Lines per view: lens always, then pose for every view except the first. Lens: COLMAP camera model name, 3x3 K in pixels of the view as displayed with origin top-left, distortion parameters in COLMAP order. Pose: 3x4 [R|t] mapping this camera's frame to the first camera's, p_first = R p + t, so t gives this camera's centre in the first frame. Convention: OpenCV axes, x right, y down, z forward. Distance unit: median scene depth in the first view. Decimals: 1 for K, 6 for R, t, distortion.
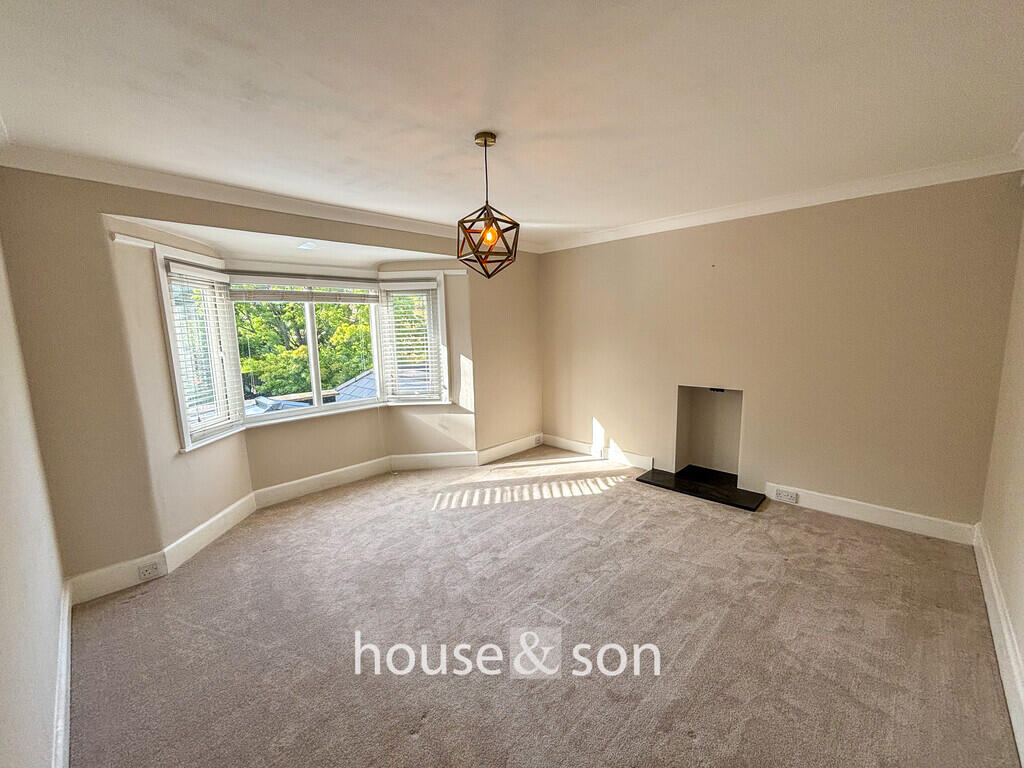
lens RADIAL K [[414.7, 0, 516.7], [0, 414.7, 382.5], [0, 0, 1]] dist [0.002256, -0.000113]
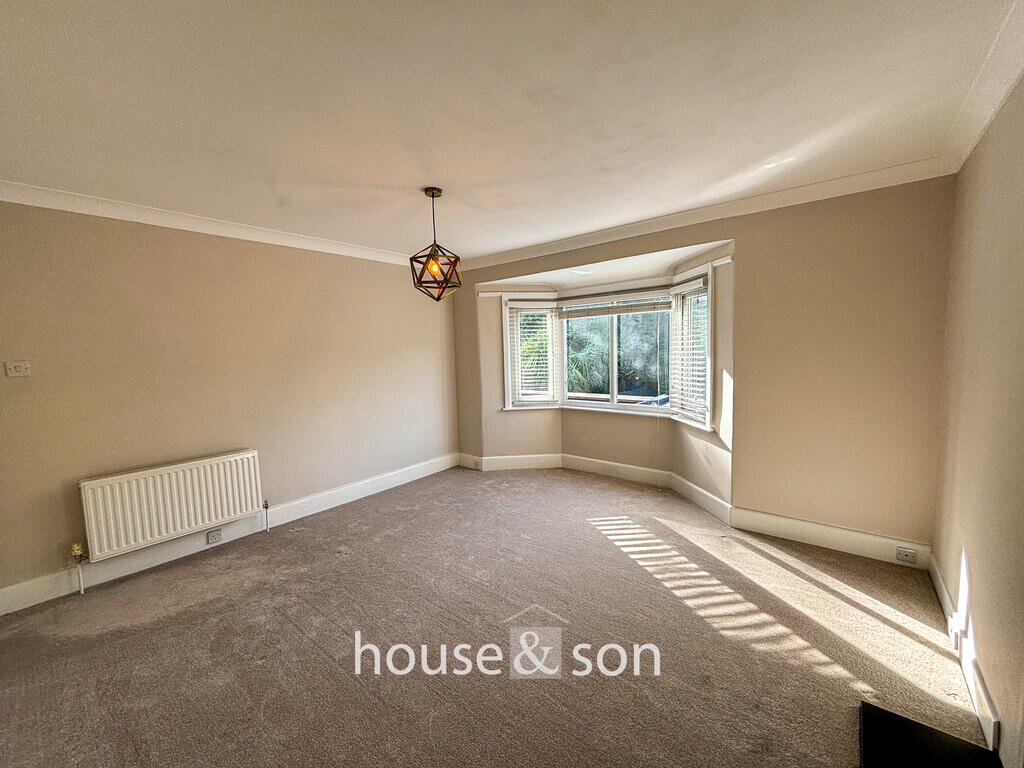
lens RADIAL K [[414.7, 0, 515.5], [0, 414.7, 385.6], [0, 0, 1]] dist [0.002256, -0.000113]
pose [[0.077741, 0.108371, -0.991066, 0.611892], [-0.109333, 0.989006, 0.099570, -0.075551], [0.990961, 0.100615, 0.088735, 0.589762]]
